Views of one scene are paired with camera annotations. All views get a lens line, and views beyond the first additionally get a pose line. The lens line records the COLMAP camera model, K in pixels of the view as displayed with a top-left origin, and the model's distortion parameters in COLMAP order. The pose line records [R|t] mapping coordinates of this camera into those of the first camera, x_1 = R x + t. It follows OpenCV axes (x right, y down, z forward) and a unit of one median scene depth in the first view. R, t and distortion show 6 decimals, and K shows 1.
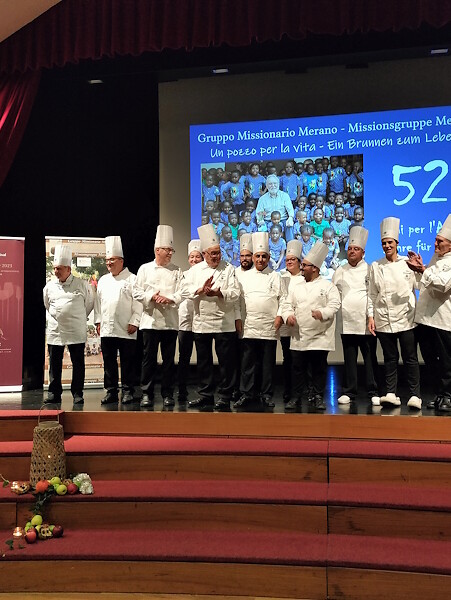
lens RADIAL K [[612.2, 0, 225.5], [0, 612.2, 300.0], [0, 0, 1]] dist [-0.002257, -0.003721]
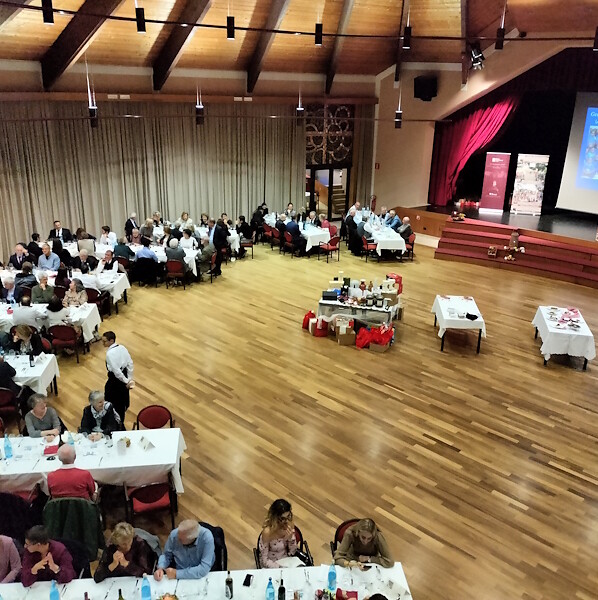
lens RADIAL K [[576.7, 0, 299.0], [0, 576.7, 300.0], [0, 0, 1]] dist [0.004743, -0.004799]
pose [[0.835046, 0.216312, -0.505872, 0.314887], [0.013658, 0.911034, 0.412106, -0.578943], [0.550010, -0.351037, 0.757801, -1.651391]]
